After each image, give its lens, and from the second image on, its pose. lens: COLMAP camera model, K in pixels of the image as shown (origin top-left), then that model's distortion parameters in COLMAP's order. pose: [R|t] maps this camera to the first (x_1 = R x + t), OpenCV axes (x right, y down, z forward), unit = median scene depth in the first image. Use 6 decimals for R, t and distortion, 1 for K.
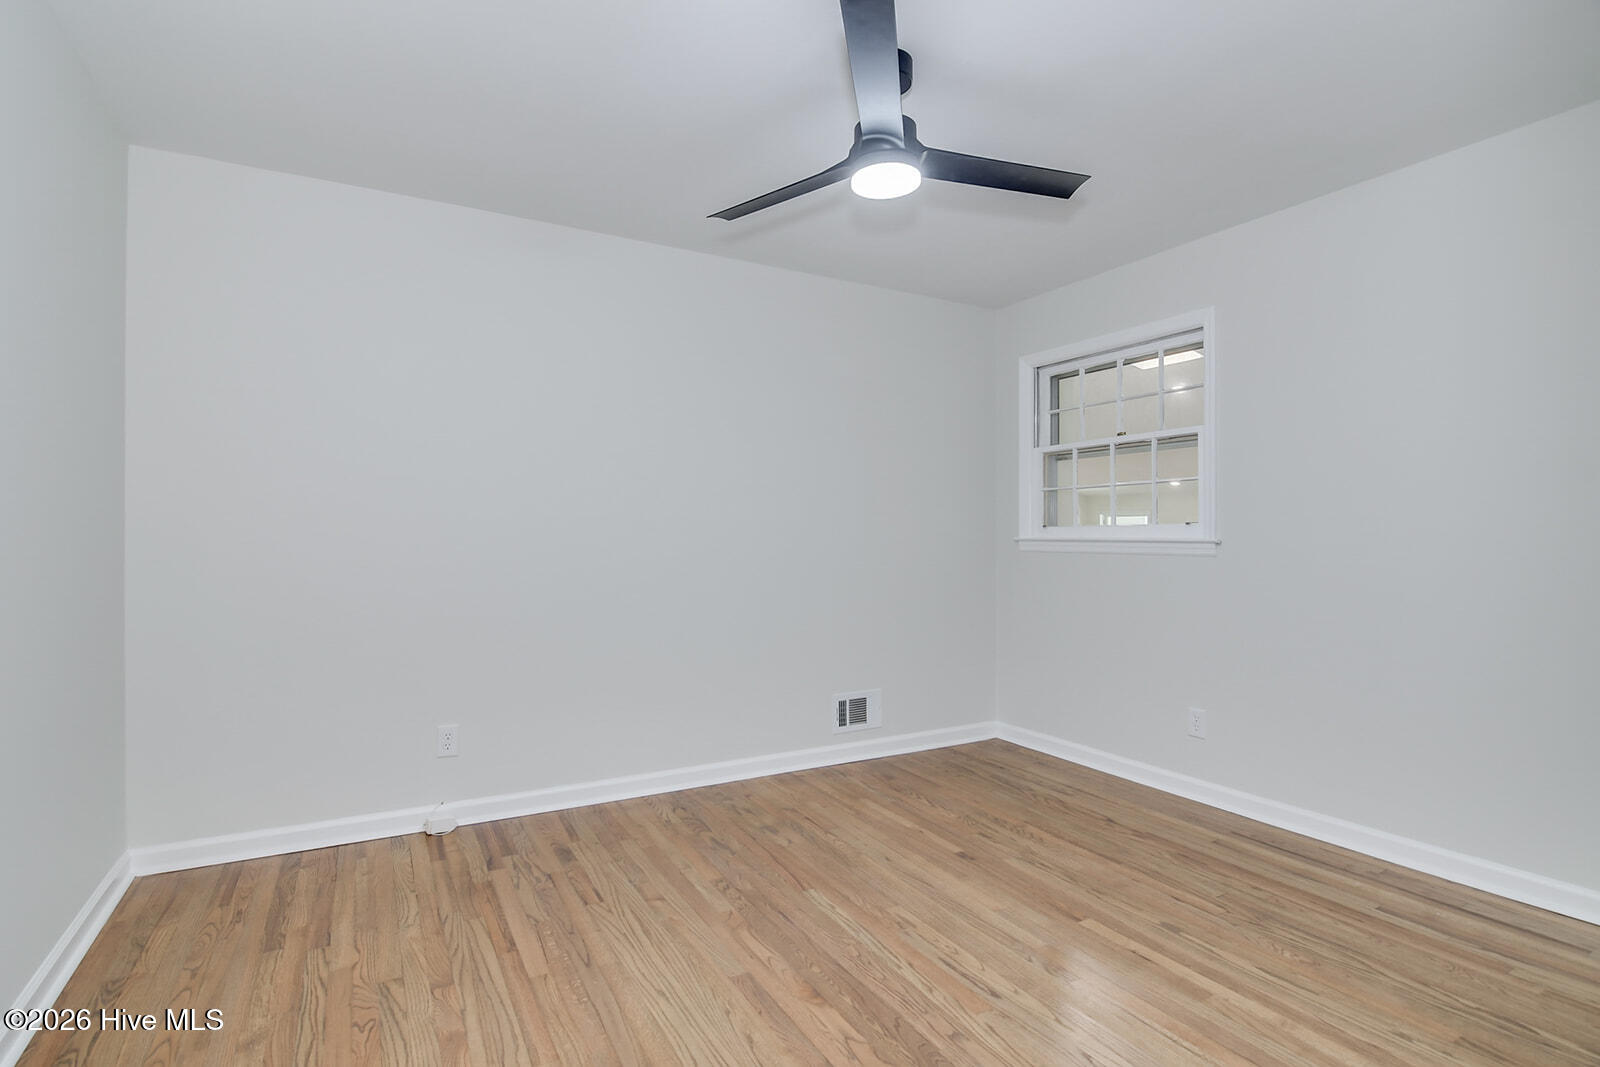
lens RADIAL K [[775.6, 0, 801.3], [0, 775.6, 534.8], [0, 0, 1]] dist [-0.006268, -0.006430]
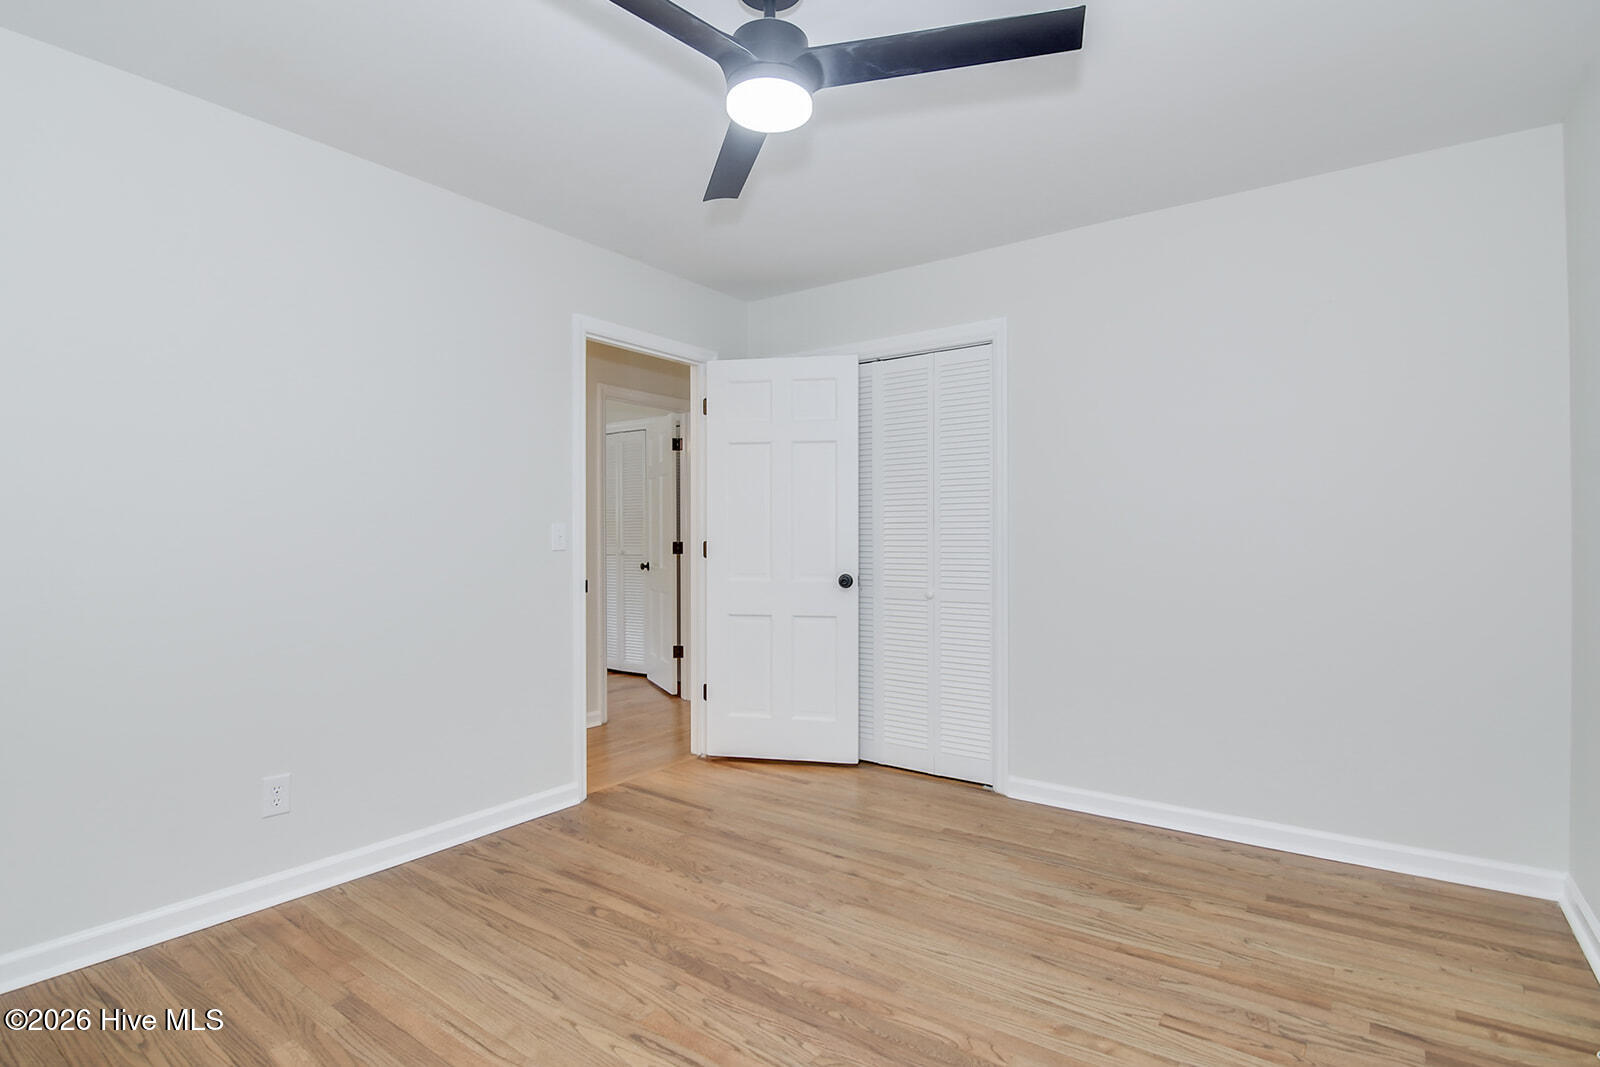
lens RADIAL K [[775.6, 0, 797.7], [0, 775.6, 535.0], [0, 0, 1]] dist [-0.006268, -0.006430]
pose [[-0.907489, -0.001332, -0.420073, 0.444459], [0.001486, 0.999979, -0.006380, 0.011051], [0.420073, -0.006414, -0.907468, 1.839694]]
